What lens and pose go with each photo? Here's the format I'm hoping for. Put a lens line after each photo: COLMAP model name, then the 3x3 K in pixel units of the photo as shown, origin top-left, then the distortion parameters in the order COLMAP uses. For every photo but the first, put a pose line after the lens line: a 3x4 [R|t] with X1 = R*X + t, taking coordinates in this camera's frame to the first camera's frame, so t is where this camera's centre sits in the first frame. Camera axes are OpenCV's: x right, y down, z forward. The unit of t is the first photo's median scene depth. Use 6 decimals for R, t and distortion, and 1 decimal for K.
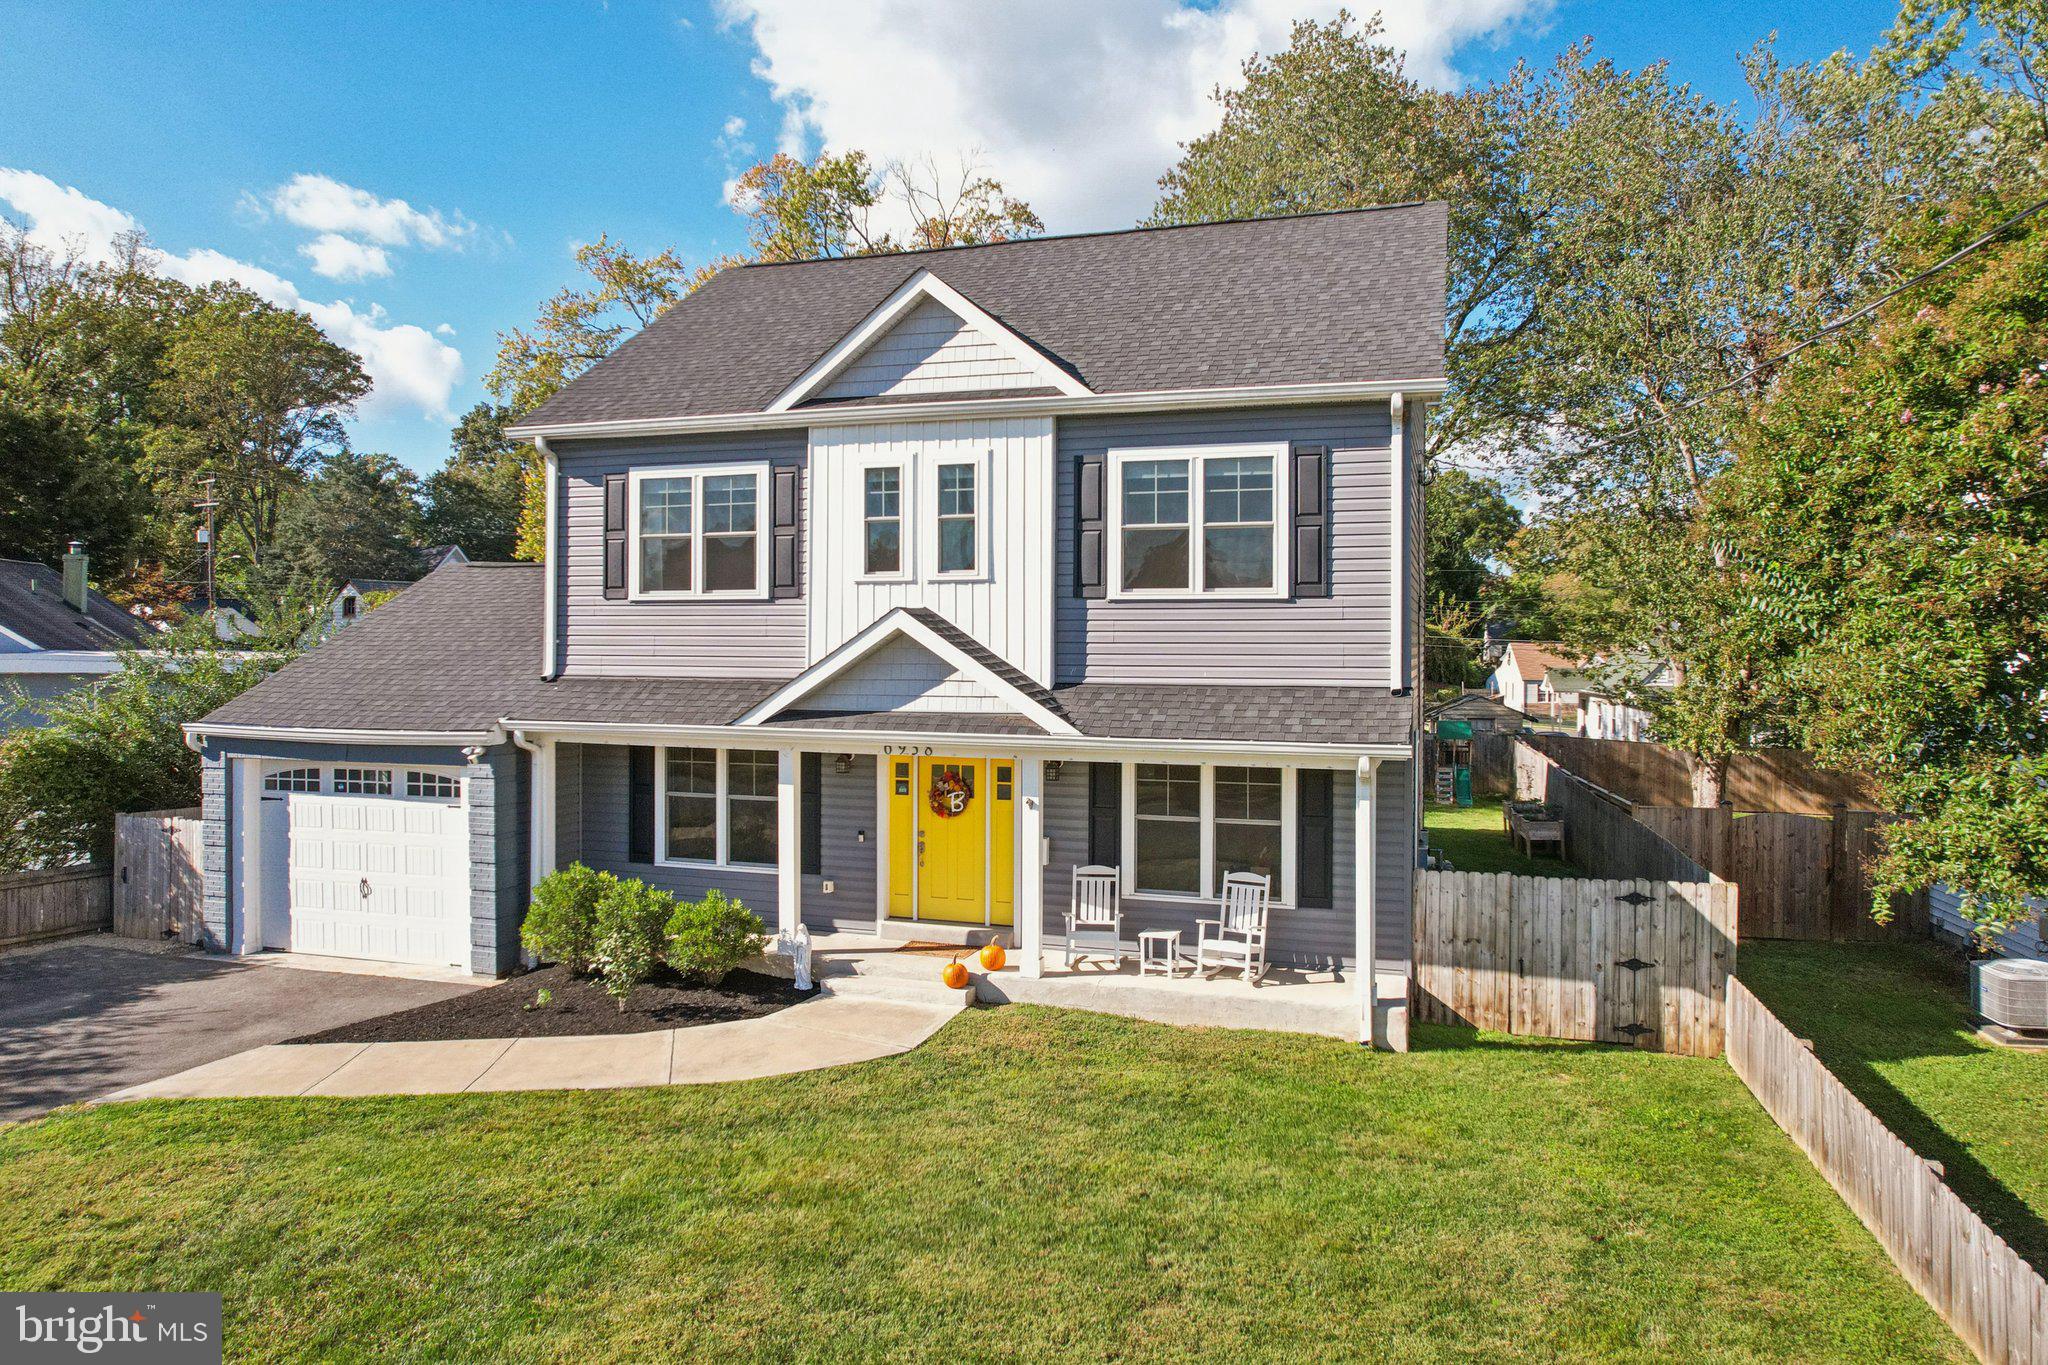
lens RADIAL K [[1289.4, 0, 1040.3], [0, 1289.4, 638.4], [0, 0, 1]] dist [-0.033940, 0.022826]
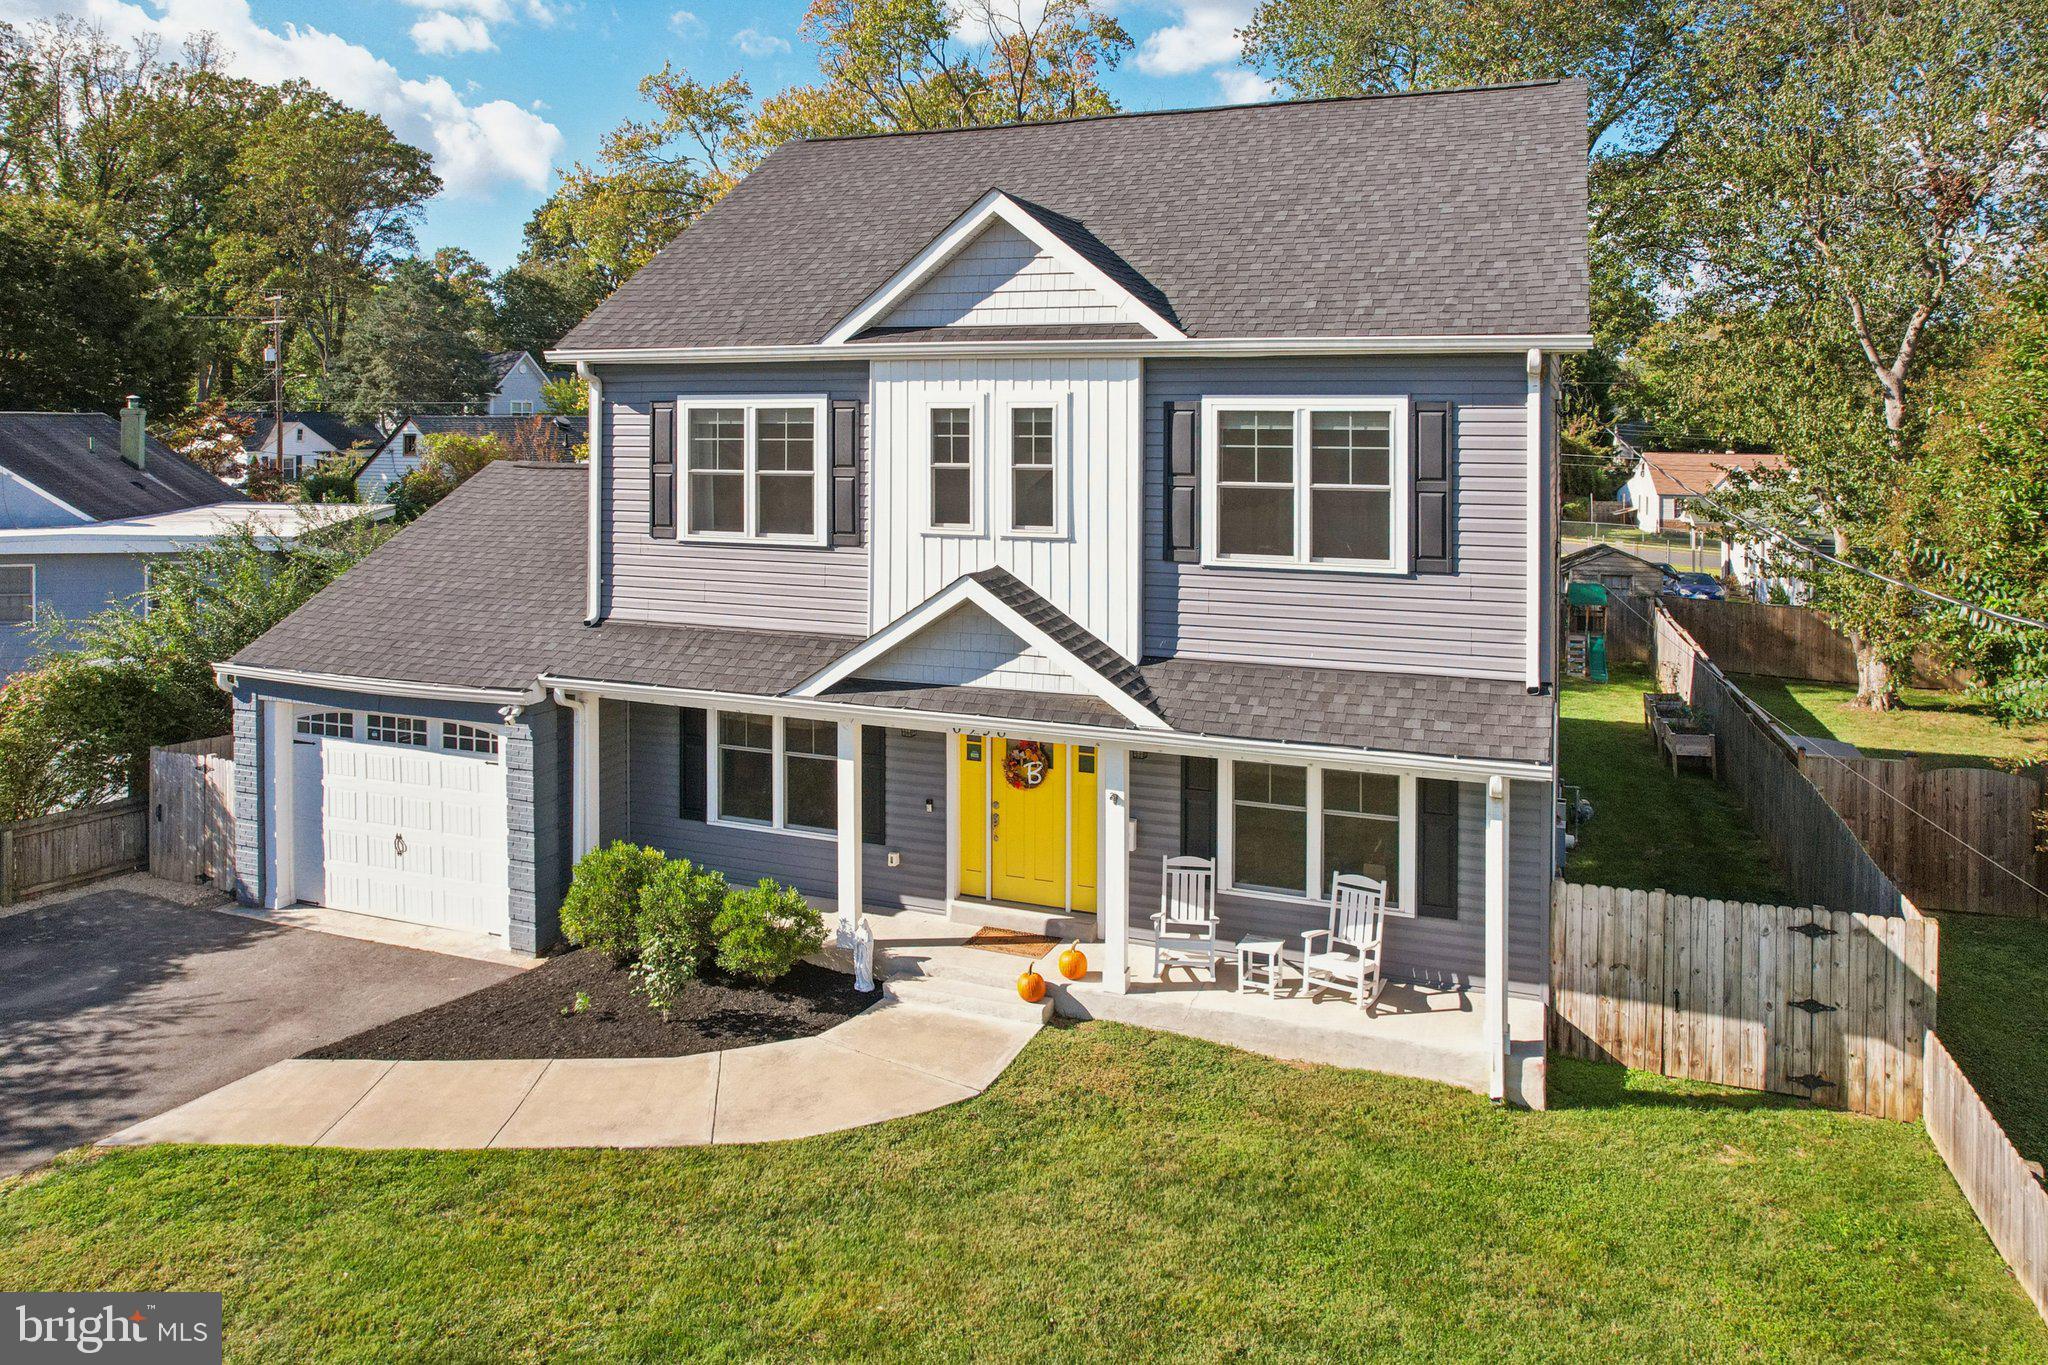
lens RADIAL K [[1356.0, 0, 1055.2], [0, 1356.0, 423.1], [0, 0, 1]] dist [-0.030342, 0.004546]
pose [[0.998281, -0.001718, -0.058582, 0.006156], [0.001801, 0.999997, 0.001355, -0.126254], [0.058580, -0.001458, 0.998282, 0.059051]]
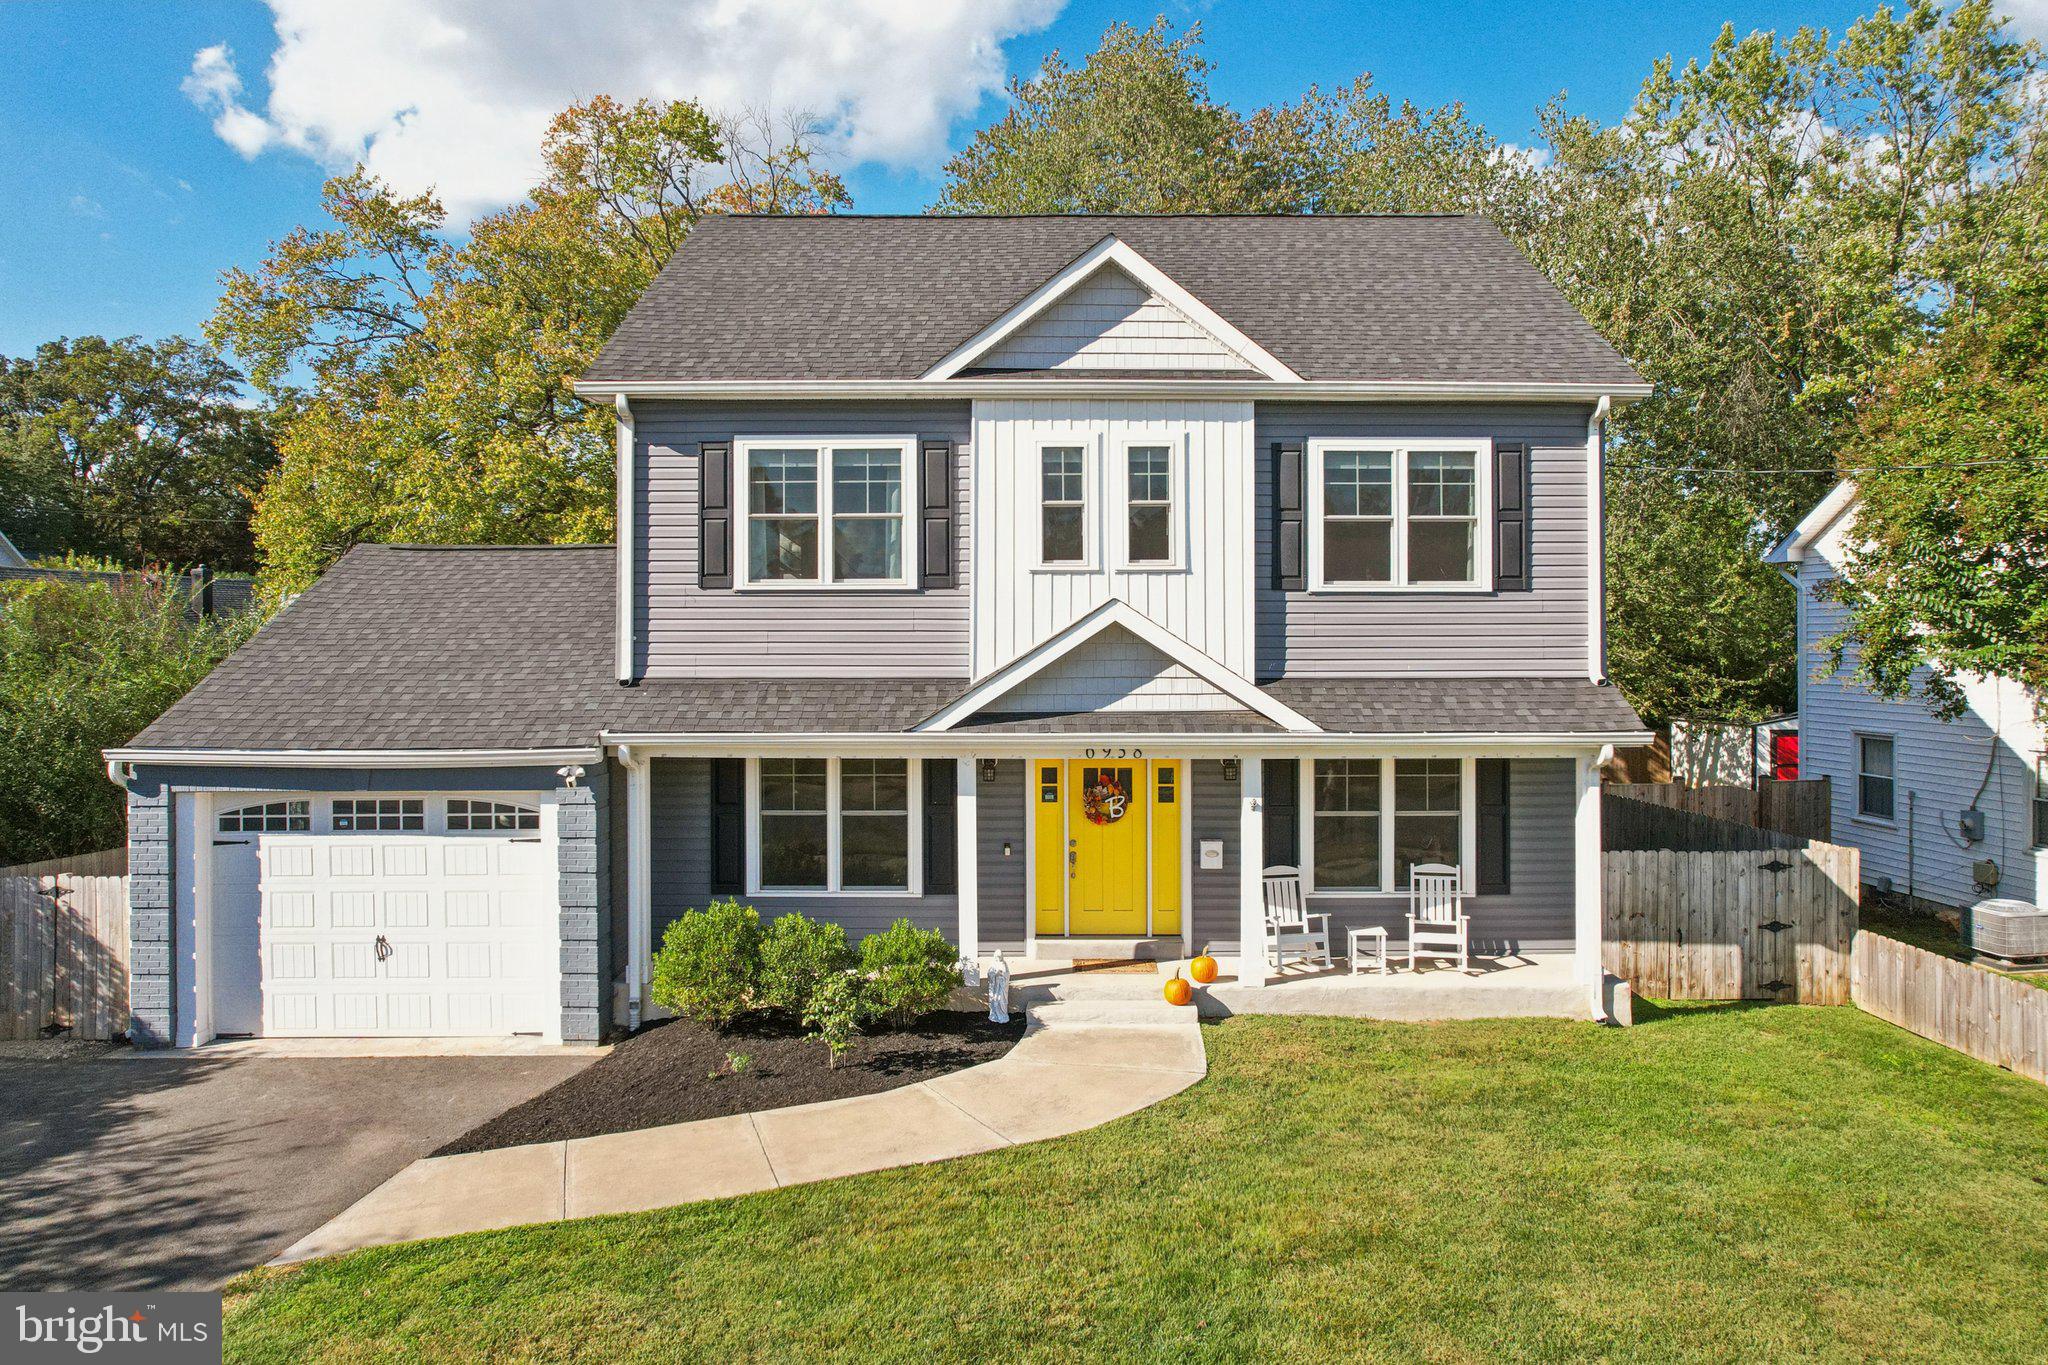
lens RADIAL K [[1289.4, 0, 1040.3], [0, 1289.4, 638.4], [0, 0, 1]] dist [-0.033940, 0.022826]
pose [[0.953926, -0.005157, 0.299997, -0.422922], [0.004379, 0.999985, 0.003266, 0.000849], [-0.300009, -0.001802, 0.953935, 0.129612]]
